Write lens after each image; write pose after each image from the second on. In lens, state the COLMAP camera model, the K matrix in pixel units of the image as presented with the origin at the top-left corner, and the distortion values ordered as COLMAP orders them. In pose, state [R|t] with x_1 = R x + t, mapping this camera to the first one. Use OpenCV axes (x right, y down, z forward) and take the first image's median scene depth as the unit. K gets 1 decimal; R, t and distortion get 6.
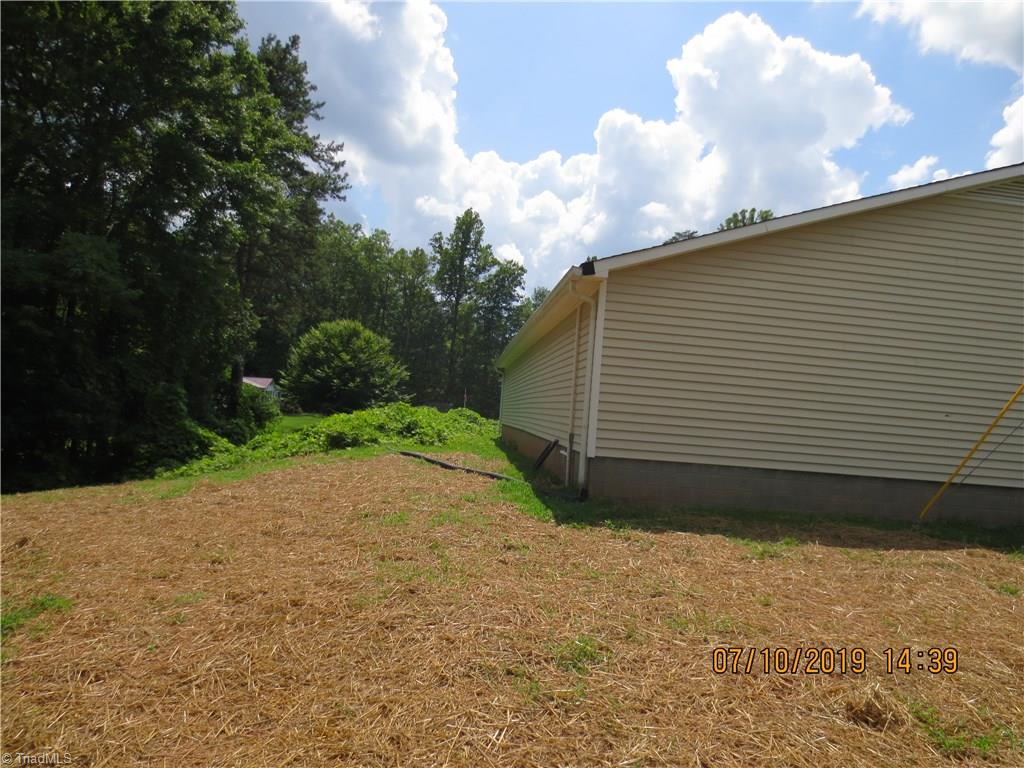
lens RADIAL K [[765.3, 0, 512.0], [0, 765.3, 384.0], [0, 0, 1]] dist [0.001588, -0.001757]
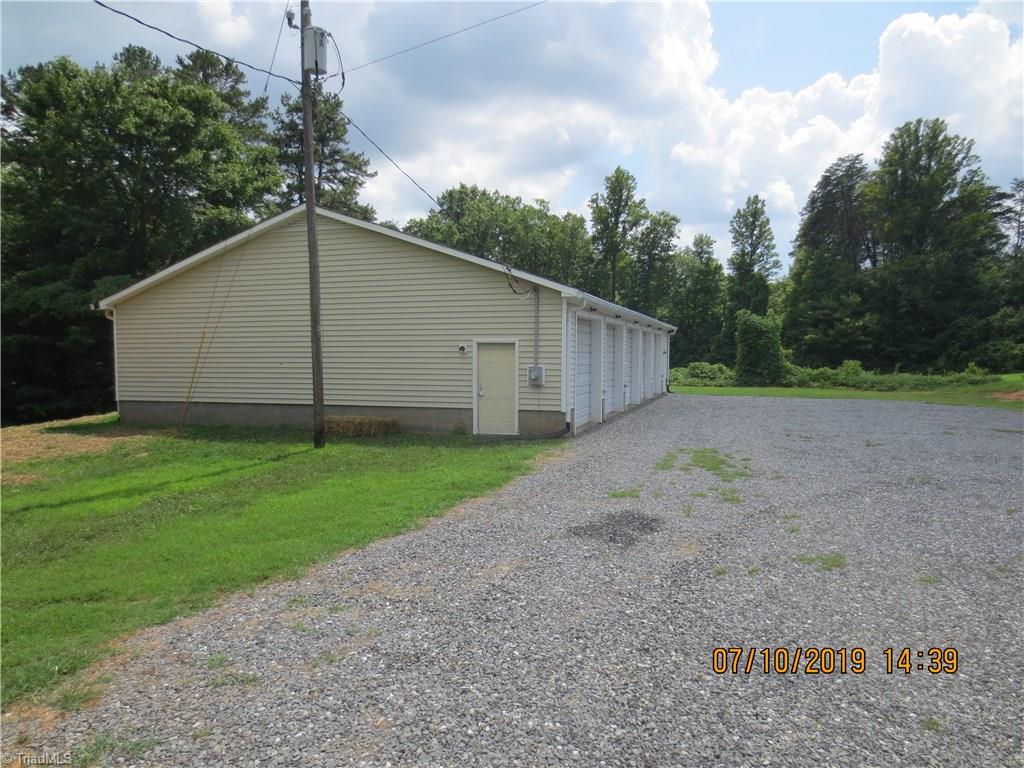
lens RADIAL K [[765.3, 0, 512.0], [0, 765.3, 384.0], [0, 0, 1]] dist [0.001588, -0.001757]
pose [[0.907435, -0.034142, -0.418803, 0.234014], [0.059290, 0.997125, 0.047177, 0.006911], [0.415988, -0.067641, 0.906851, -0.021134]]
